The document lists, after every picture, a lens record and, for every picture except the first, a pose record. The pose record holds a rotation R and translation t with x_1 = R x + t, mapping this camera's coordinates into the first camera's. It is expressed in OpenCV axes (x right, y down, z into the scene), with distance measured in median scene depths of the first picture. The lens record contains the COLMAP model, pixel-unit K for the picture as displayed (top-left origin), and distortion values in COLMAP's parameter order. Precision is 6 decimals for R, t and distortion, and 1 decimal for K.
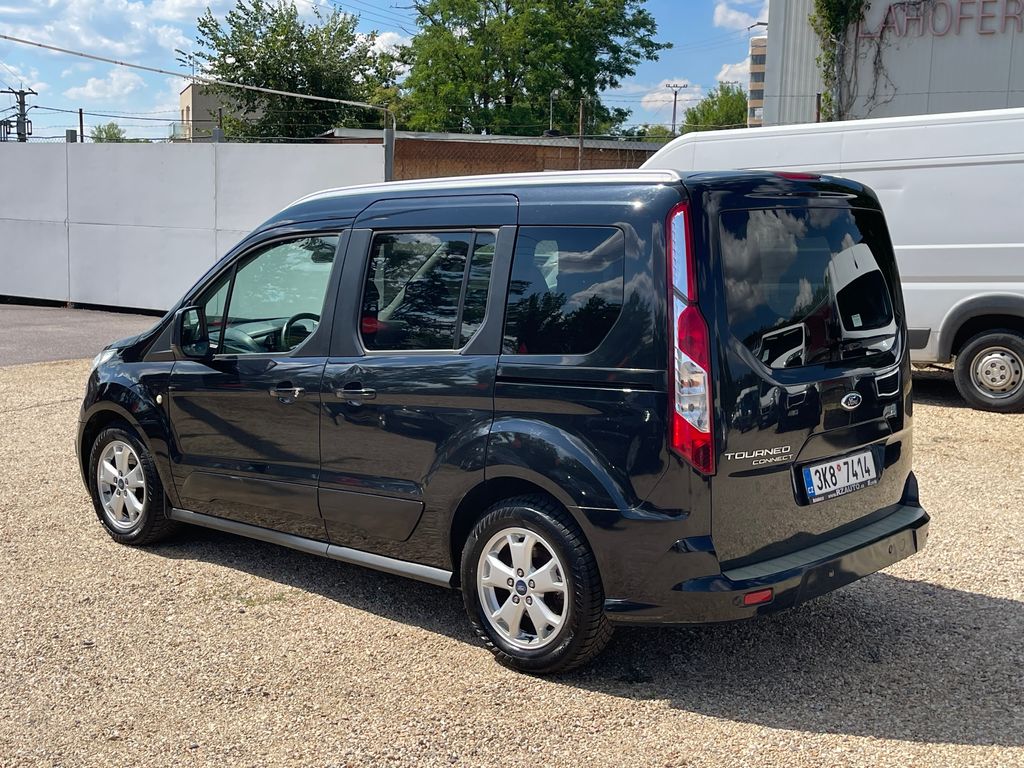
lens RADIAL K [[1247.0, 0, 498.2], [0, 1247.0, 387.1], [0, 0, 1]] dist [0.177917, -0.590312]
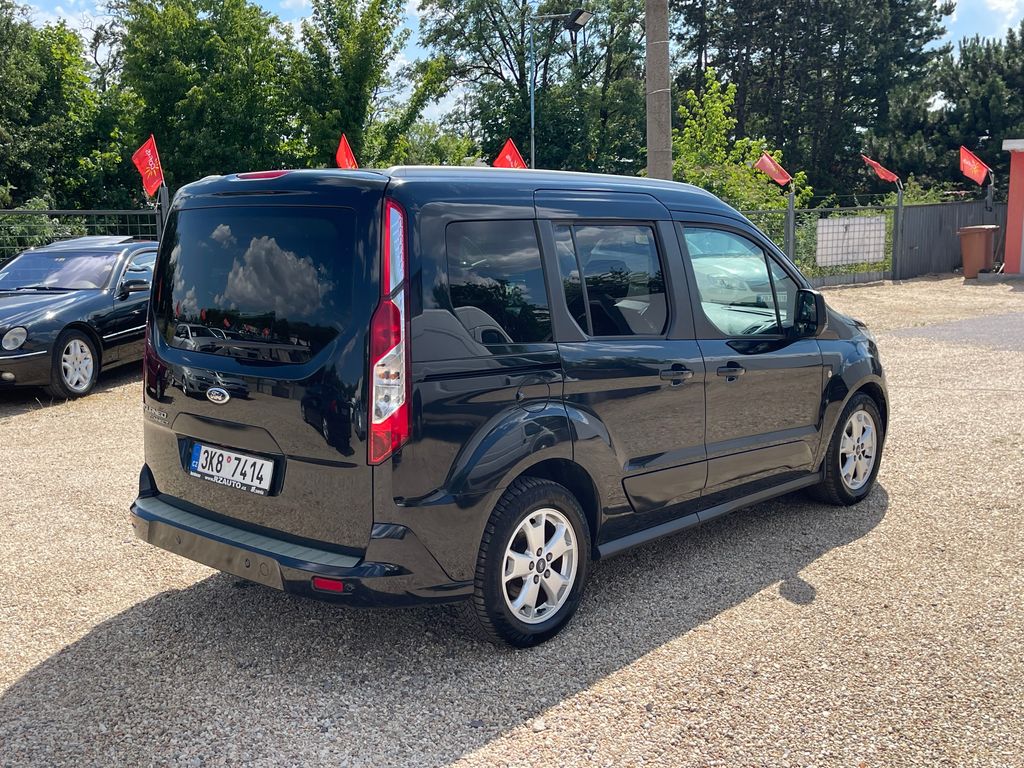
lens RADIAL K [[1099.9, 0, 512.0], [0, 1099.9, 384.0], [0, 0, 1]] dist [0.016712, 0.018117]
pose [[0.009894, 0.149367, -0.988732, 1.149728], [-0.117519, 0.982102, 0.147189, -0.155711], [0.993021, 0.114738, 0.027270, 1.193769]]
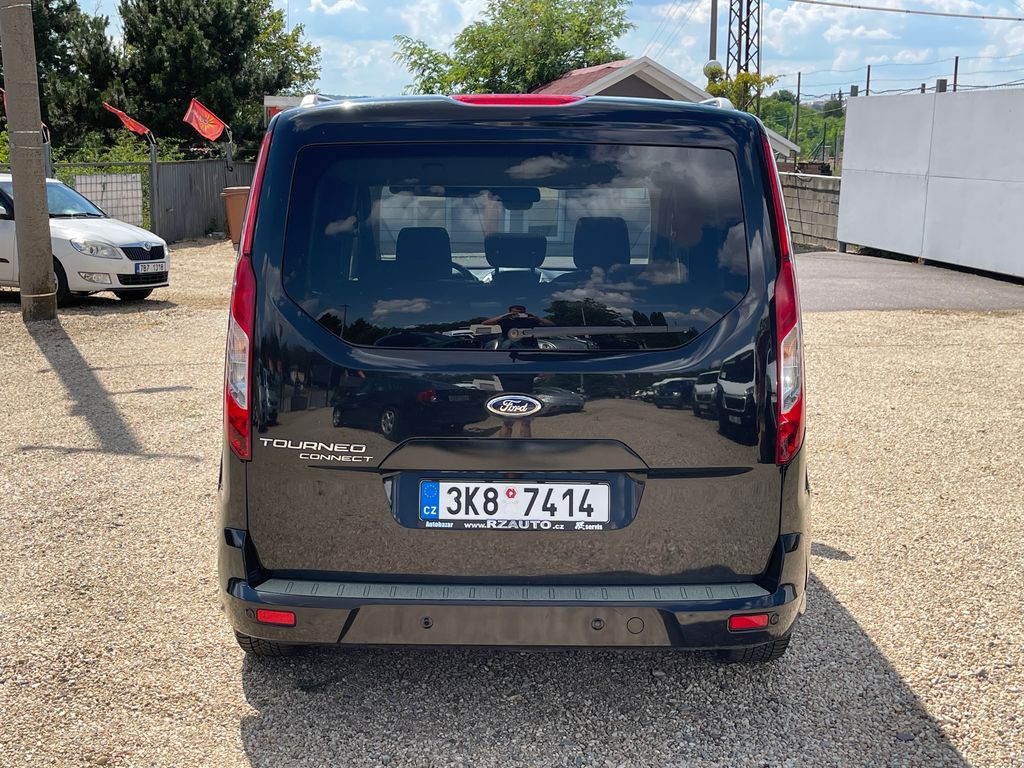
lens RADIAL K [[1247.0, 0, 498.2], [0, 1247.0, 387.1], [0, 0, 1]] dist [0.177917, -0.590312]
pose [[0.669668, 0.128705, -0.731423, 0.796778], [-0.103982, 0.991417, 0.079252, -0.056357], [0.735345, 0.022982, 0.677303, 0.488896]]
